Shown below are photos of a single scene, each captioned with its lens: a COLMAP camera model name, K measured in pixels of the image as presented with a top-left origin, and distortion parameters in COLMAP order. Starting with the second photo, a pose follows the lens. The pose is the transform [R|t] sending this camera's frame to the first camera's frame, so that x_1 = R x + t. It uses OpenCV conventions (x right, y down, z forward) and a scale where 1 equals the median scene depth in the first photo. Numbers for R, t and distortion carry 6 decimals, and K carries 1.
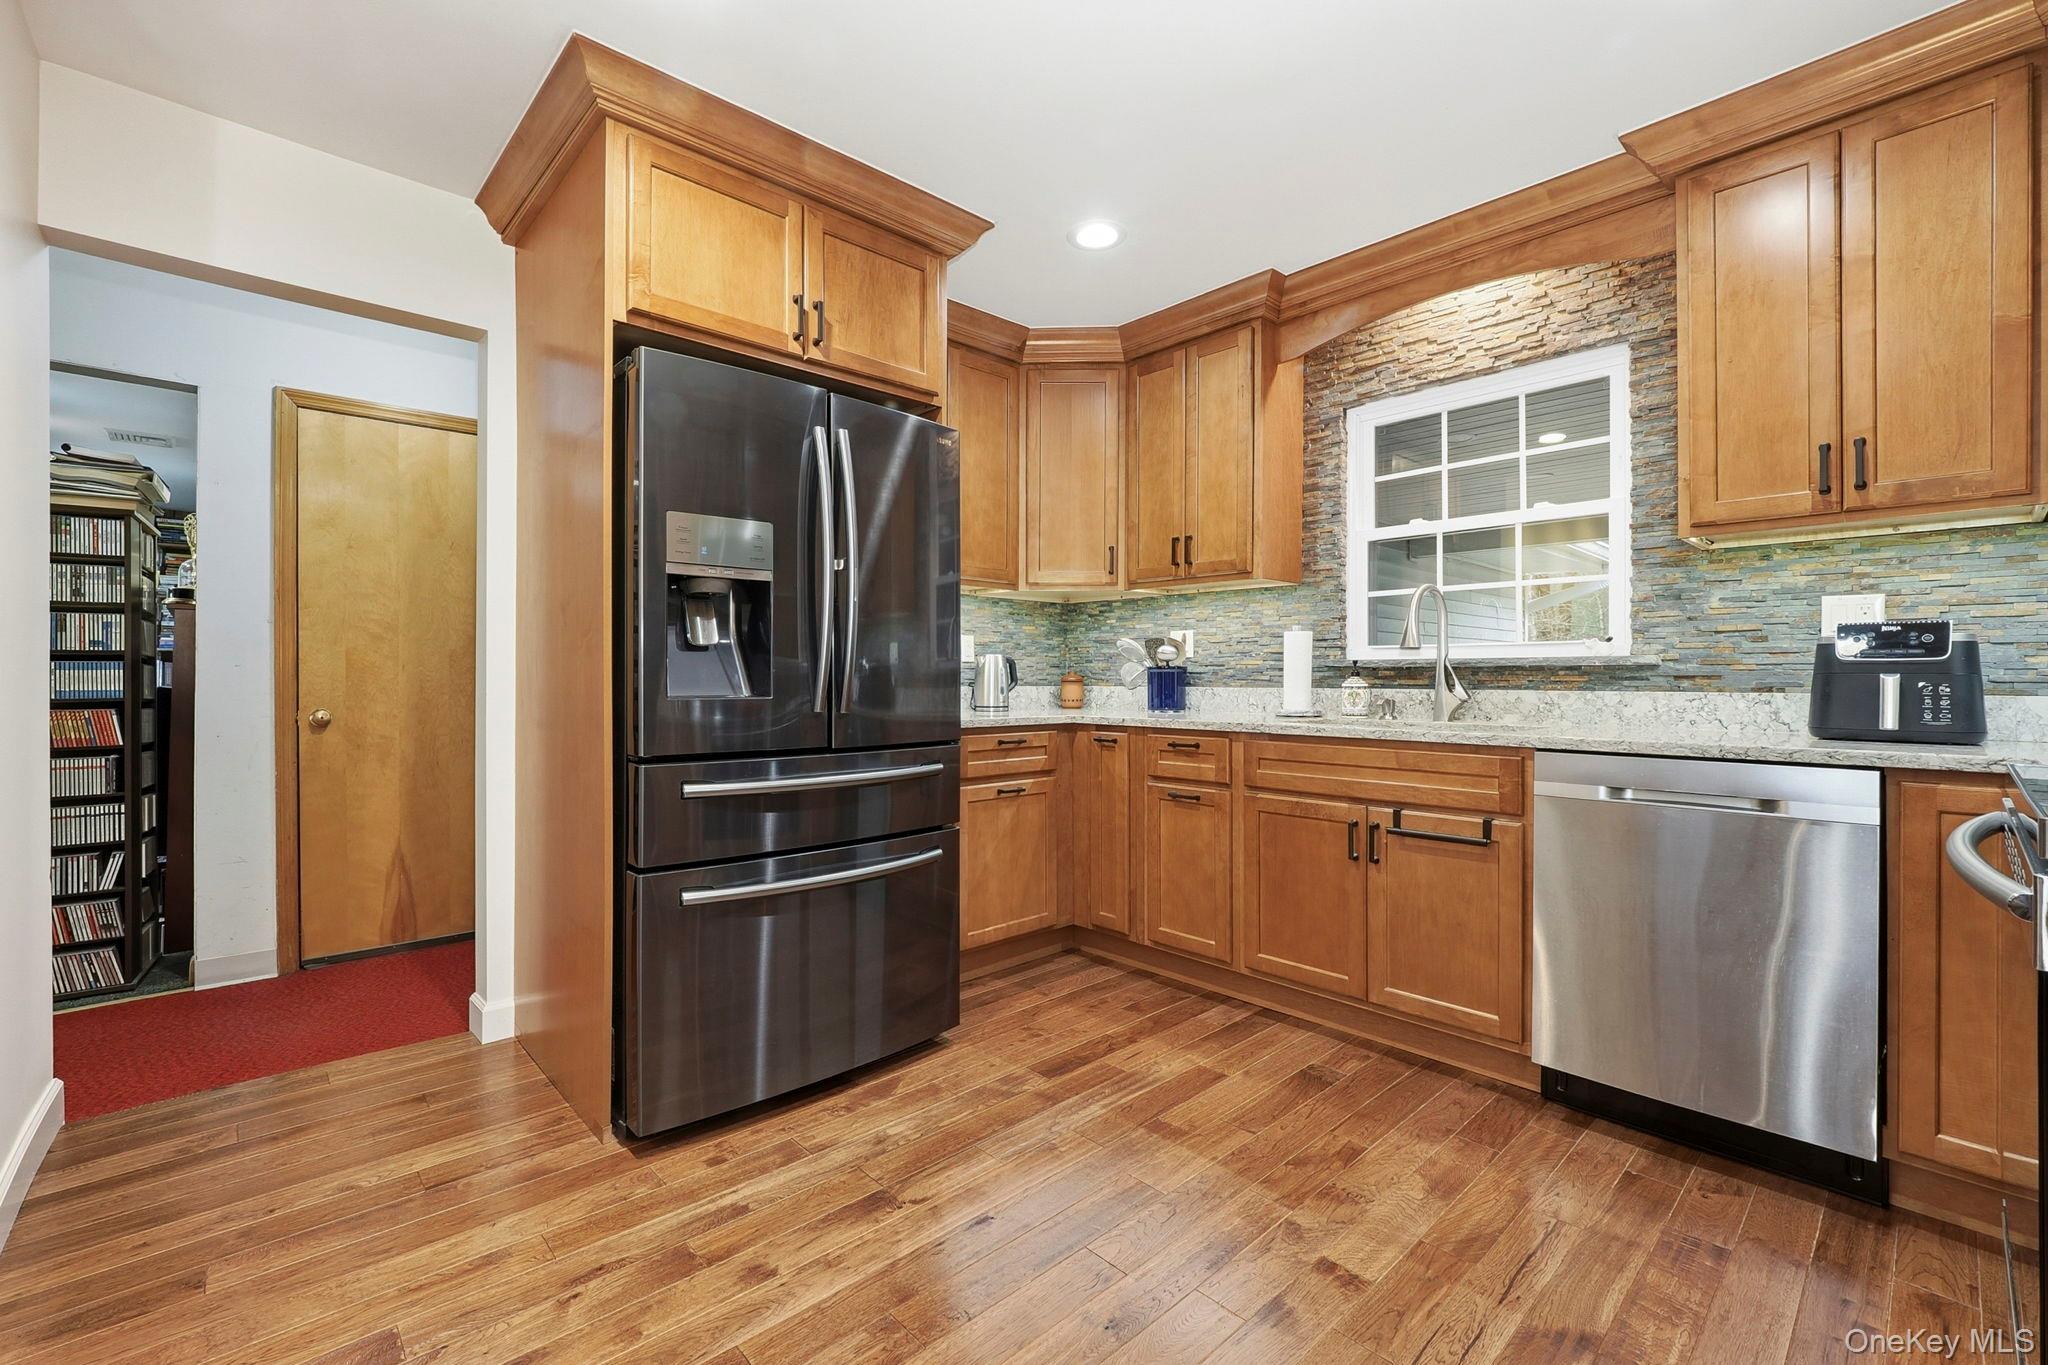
lens RADIAL K [[869.5, 0, 1024.0], [0, 869.5, 682.5], [0, 0, 1]] dist [-0.002069, 0.000417]
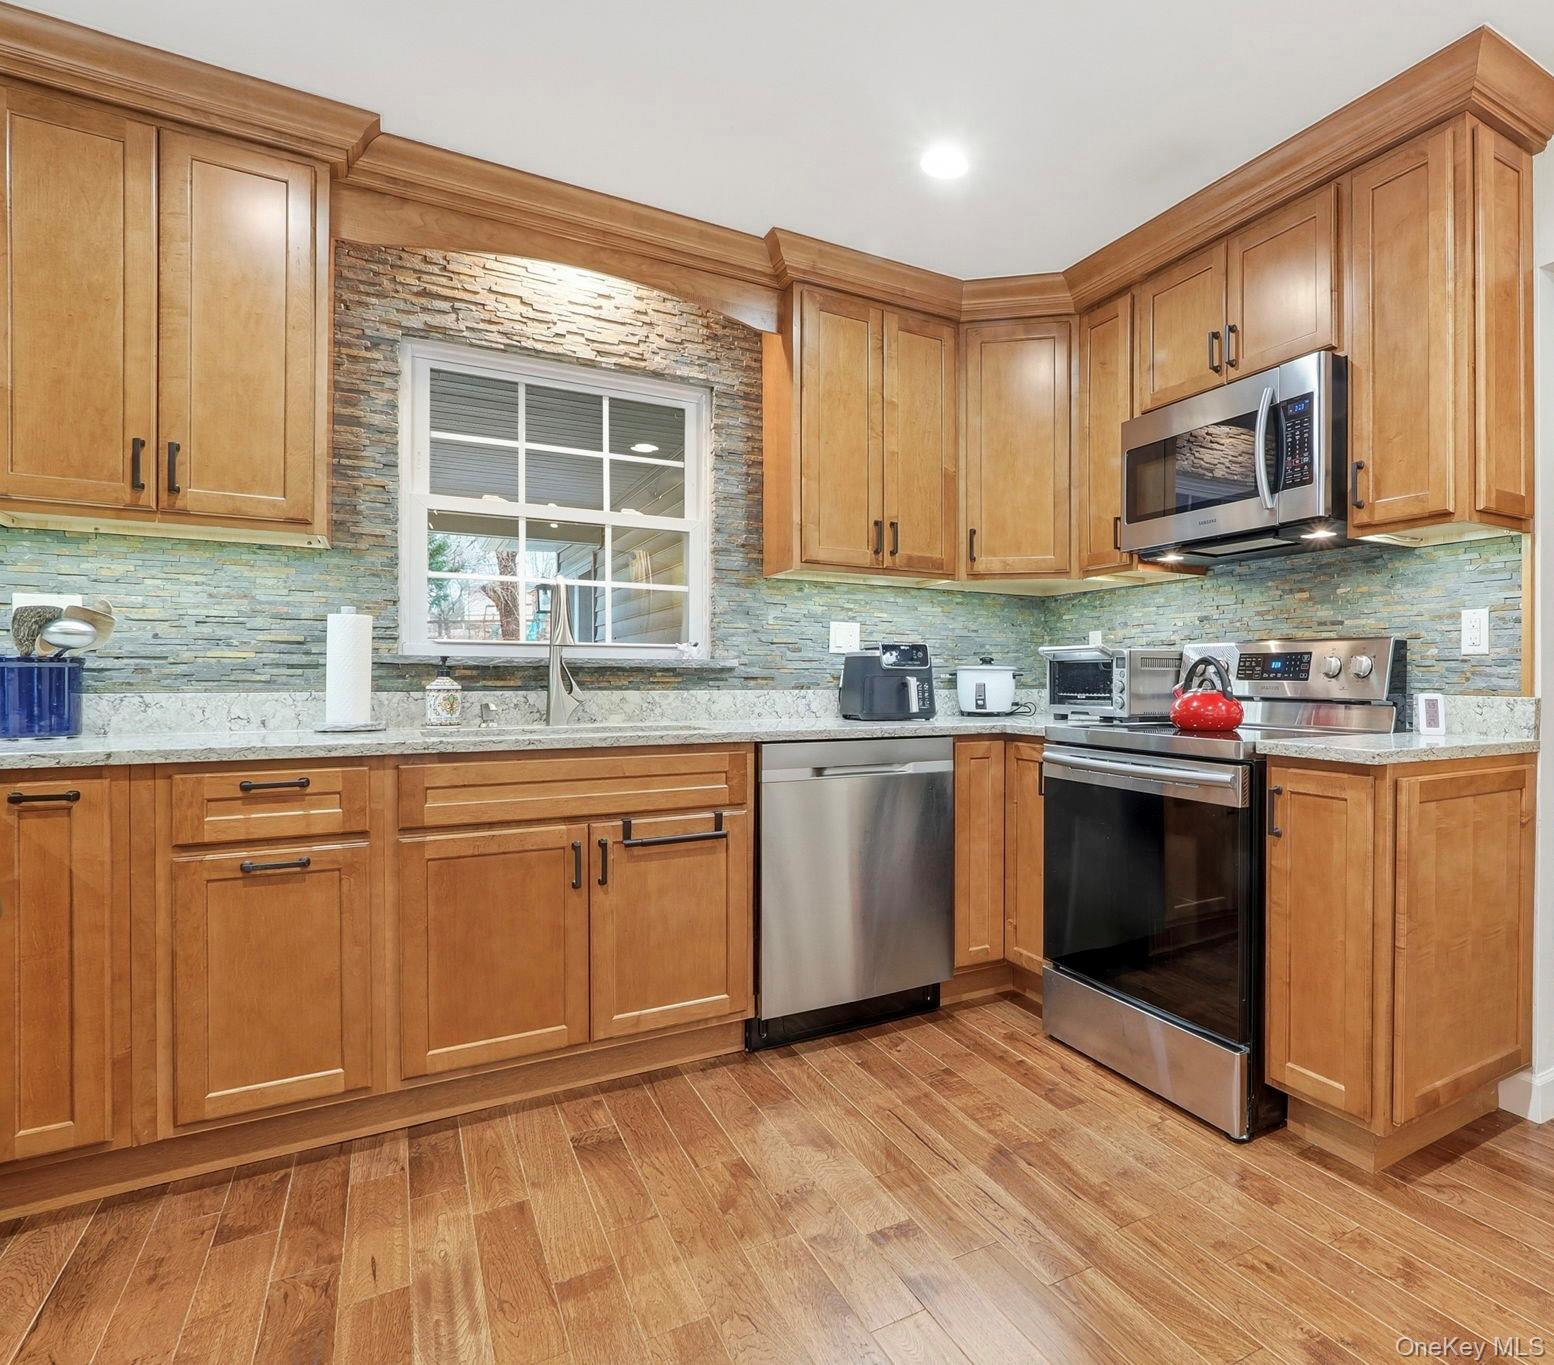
lens RADIAL K [[1106.0, 0, 777.0], [0, 1106.0, 682.5], [0, 0, 1]] dist [0.008735, 0.002481]
pose [[0.159639, -0.008578, 0.987138, -0.655334], [0.001292, 0.999963, 0.008480, -0.011102], [-0.987175, -0.000078, 0.159645, 0.593947]]
